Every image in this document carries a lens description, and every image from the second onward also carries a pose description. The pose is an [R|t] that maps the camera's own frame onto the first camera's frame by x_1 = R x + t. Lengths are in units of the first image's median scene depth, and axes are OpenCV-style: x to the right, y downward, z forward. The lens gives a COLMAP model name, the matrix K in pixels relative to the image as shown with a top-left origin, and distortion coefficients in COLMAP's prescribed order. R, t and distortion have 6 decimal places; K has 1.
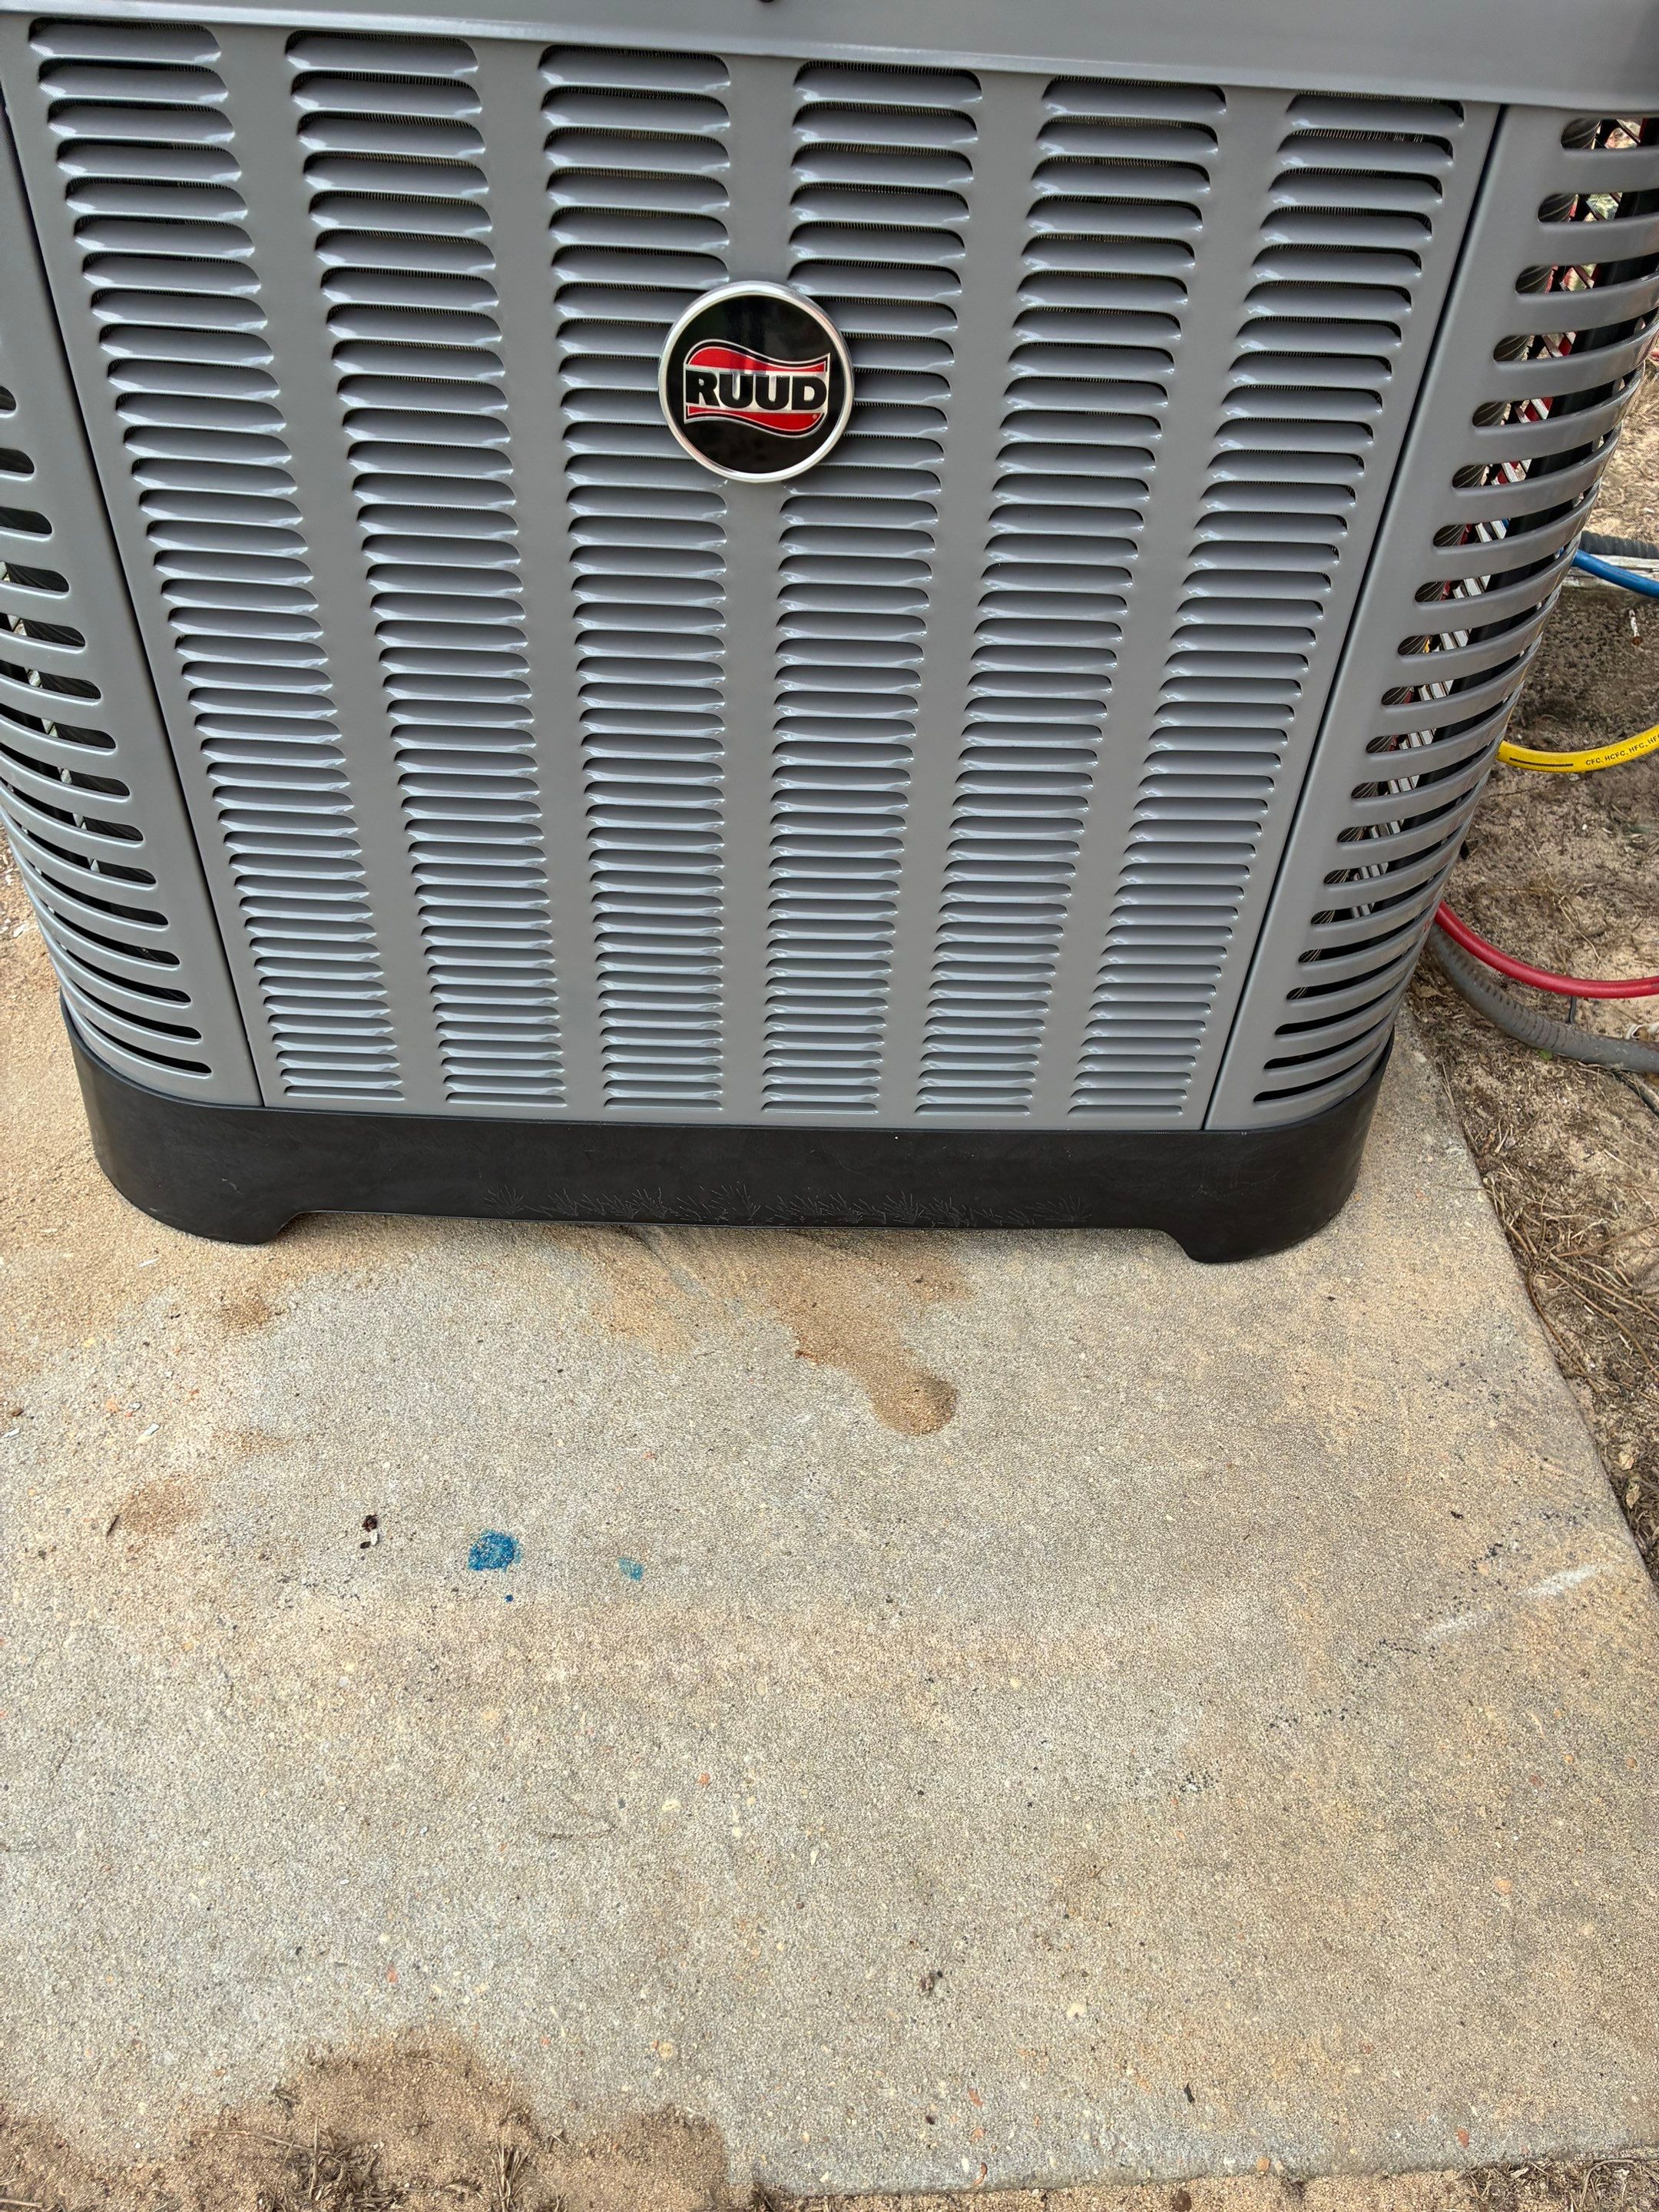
lens RADIAL K [[1689.5, 0, 859.7], [0, 1689.5, 1114.3], [0, 0, 1]] dist [0.034382, -0.043968]
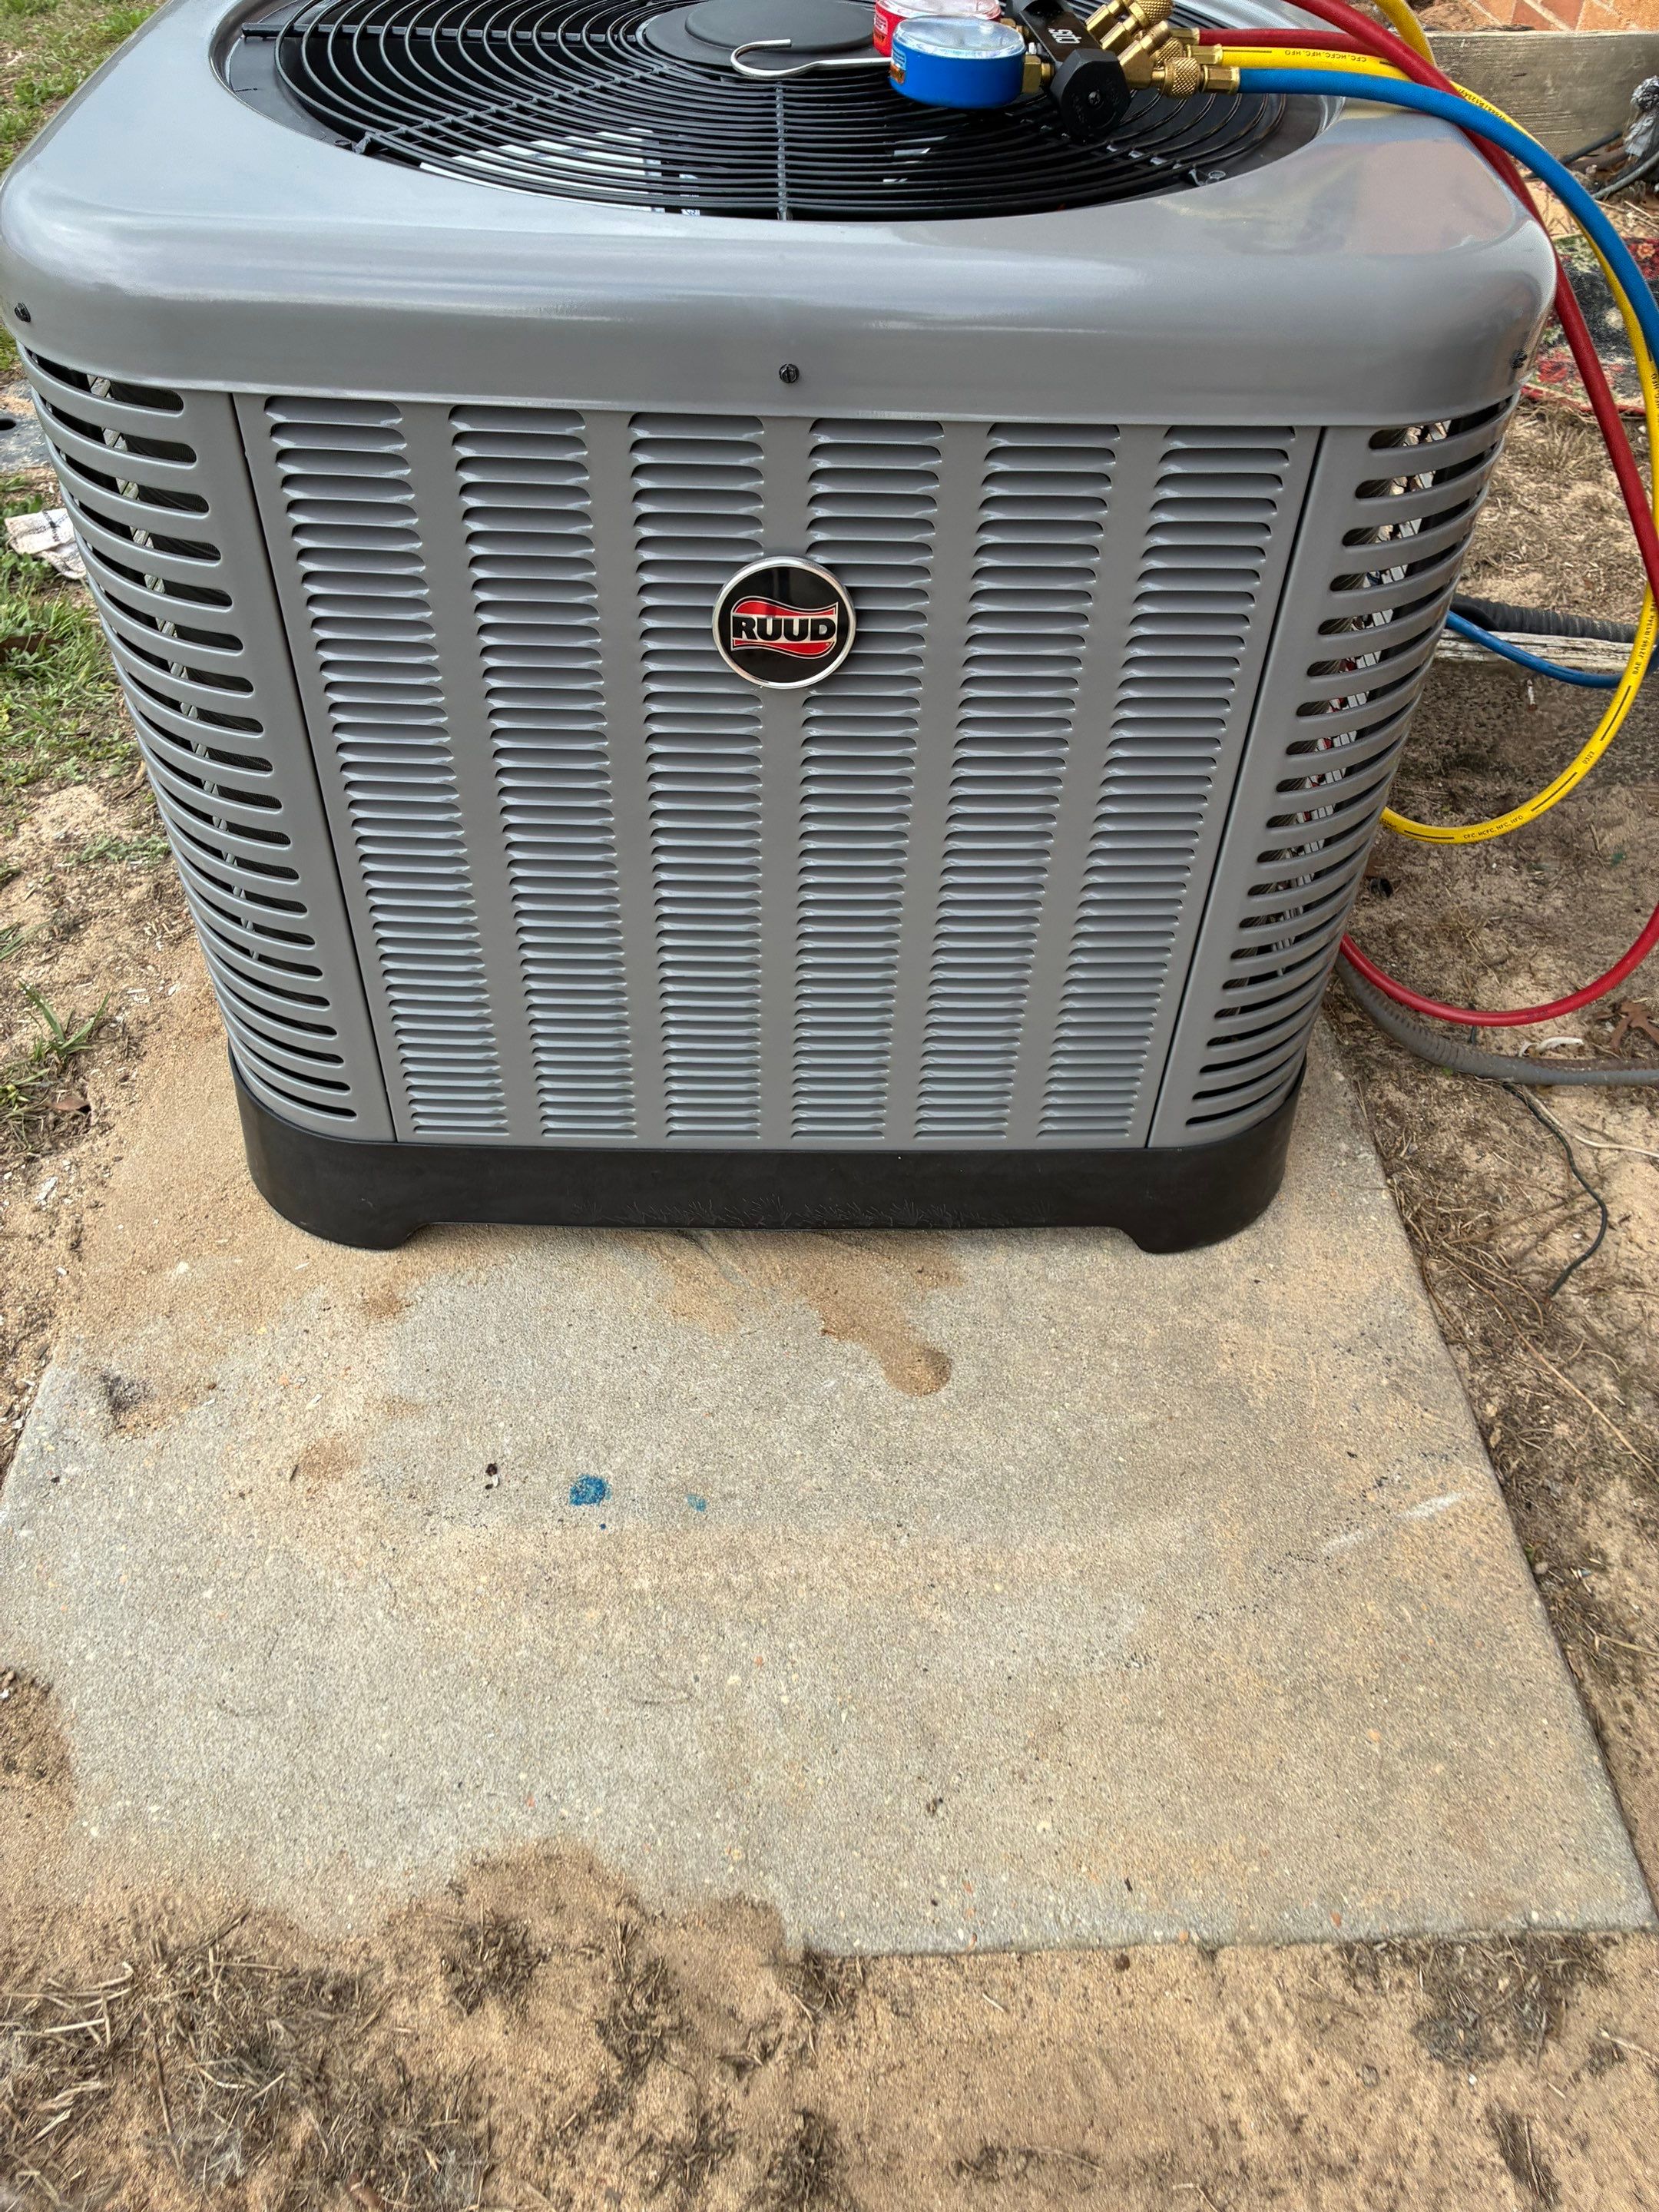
lens RADIAL K [[1689.5, 0, 828.0], [0, 1689.5, 1085.1], [0, 0, 1]] dist [0.034382, -0.043968]
pose [[0.999506, -0.016762, -0.026576, 0.003249], [0.016757, 0.999860, -0.000391, -0.044279], [0.026579, -0.000054, 0.999647, -0.272176]]
